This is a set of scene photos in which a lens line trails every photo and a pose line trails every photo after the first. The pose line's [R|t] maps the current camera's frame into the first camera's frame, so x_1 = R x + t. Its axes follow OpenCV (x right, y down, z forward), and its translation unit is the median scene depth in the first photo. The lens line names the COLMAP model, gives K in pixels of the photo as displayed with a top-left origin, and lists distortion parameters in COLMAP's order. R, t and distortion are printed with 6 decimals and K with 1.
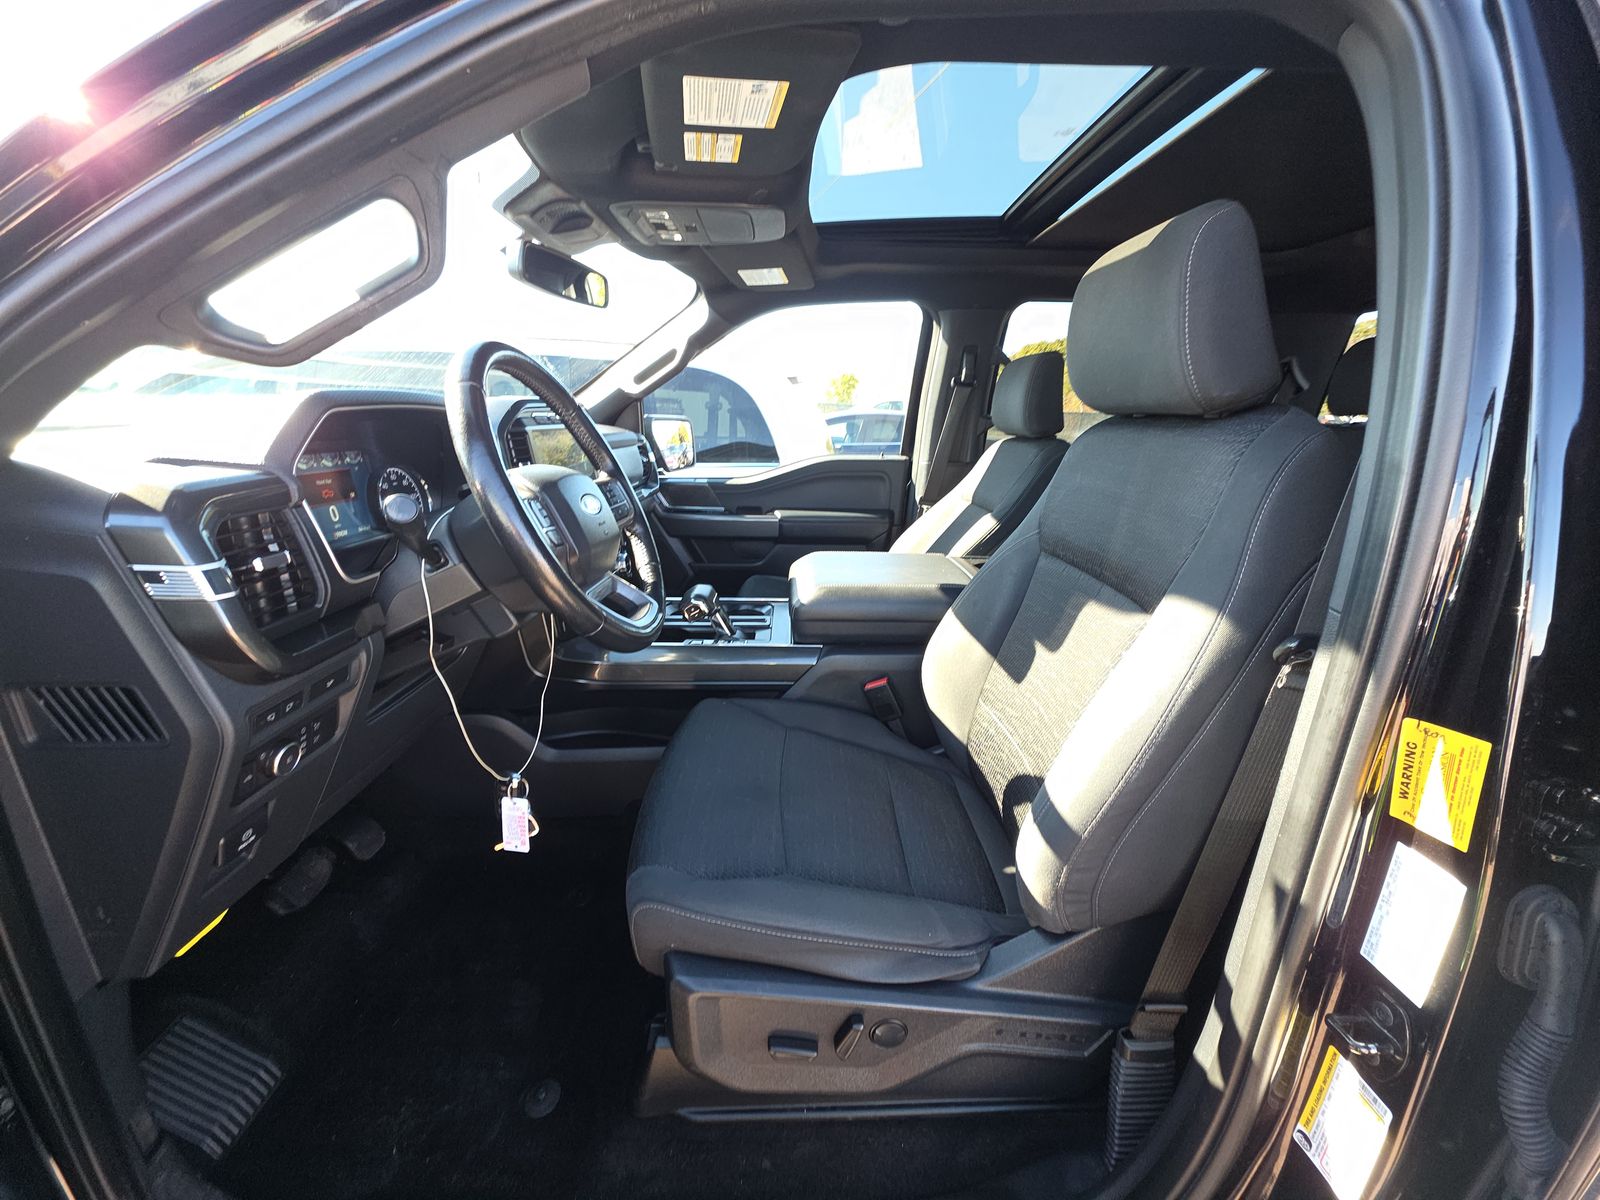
lens RADIAL K [[638.9, 0, 796.4], [0, 638.9, 615.2], [0, 0, 1]] dist [-0.000070, 0.000204]
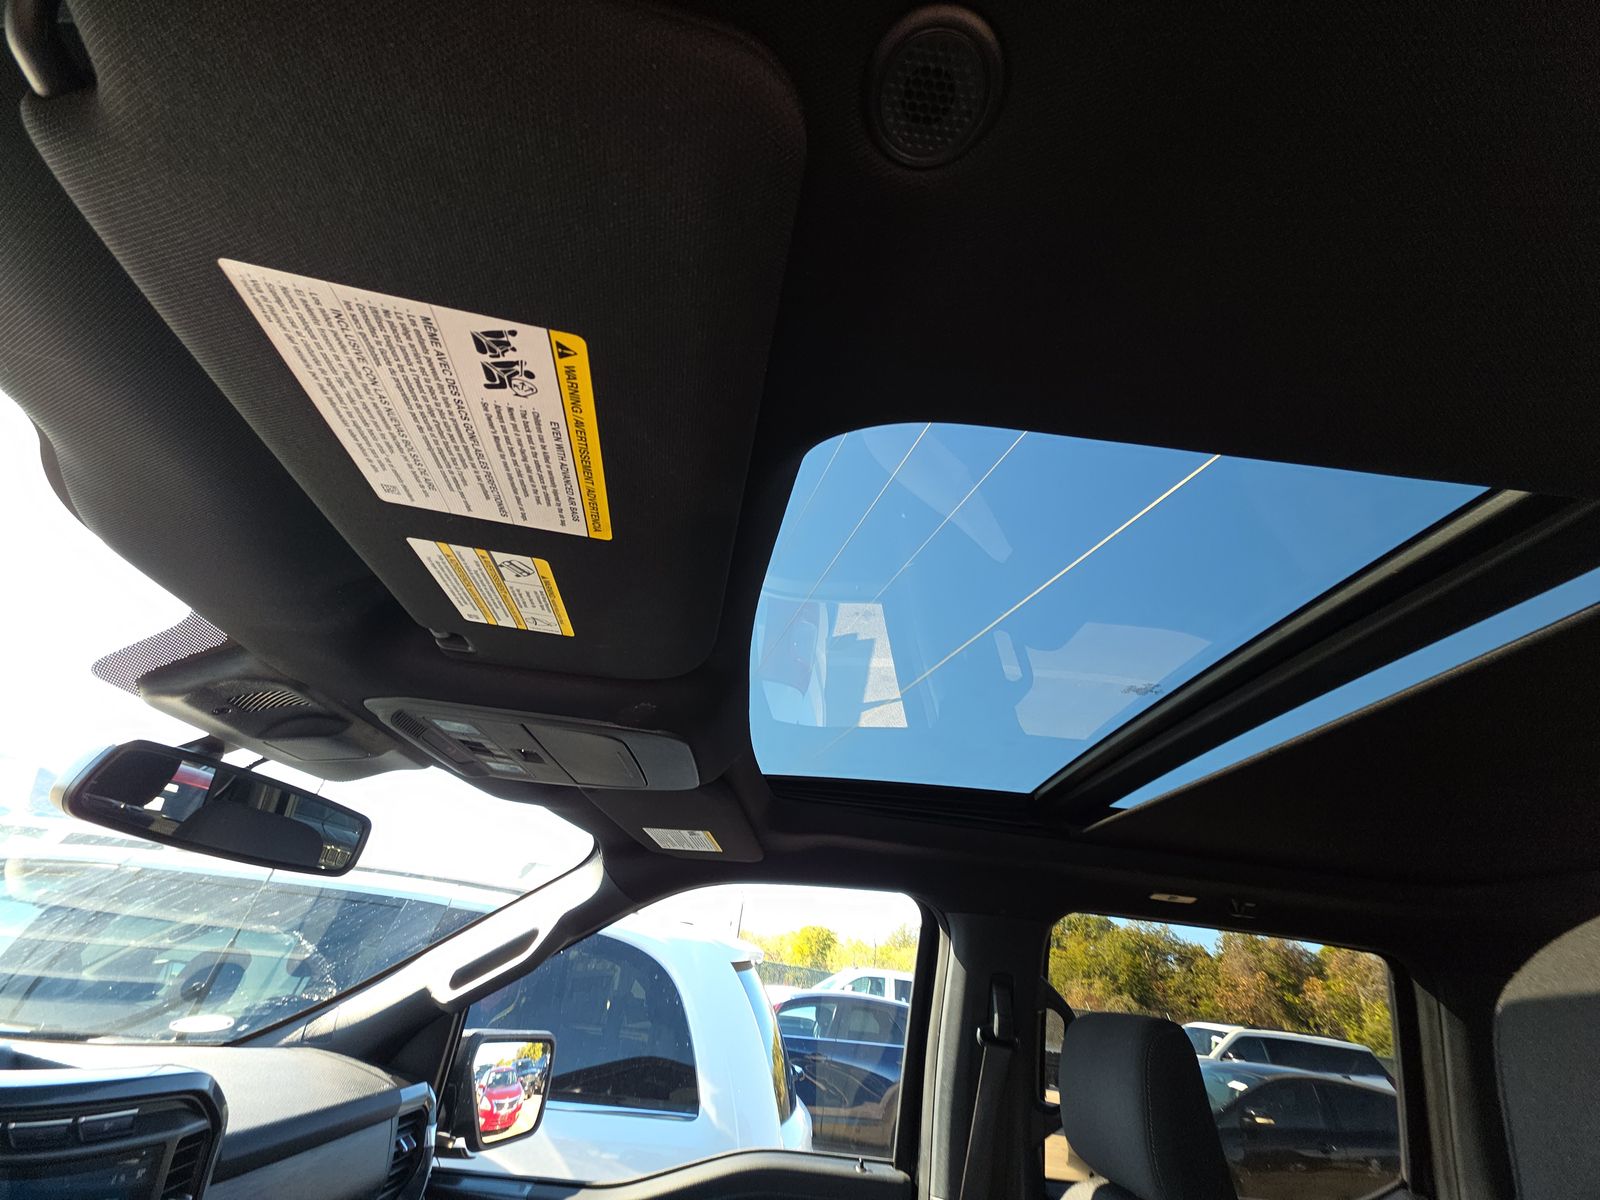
lens RADIAL K [[638.9, 0, 796.4], [0, 638.9, 615.2], [0, 0, 1]] dist [-0.000070, 0.000204]
pose [[0.995945, 0.089932, -0.002542, 0.044493], [-0.063340, 0.680825, -0.729702, -0.190951], [-0.063893, 0.726904, 0.683761, 0.331363]]
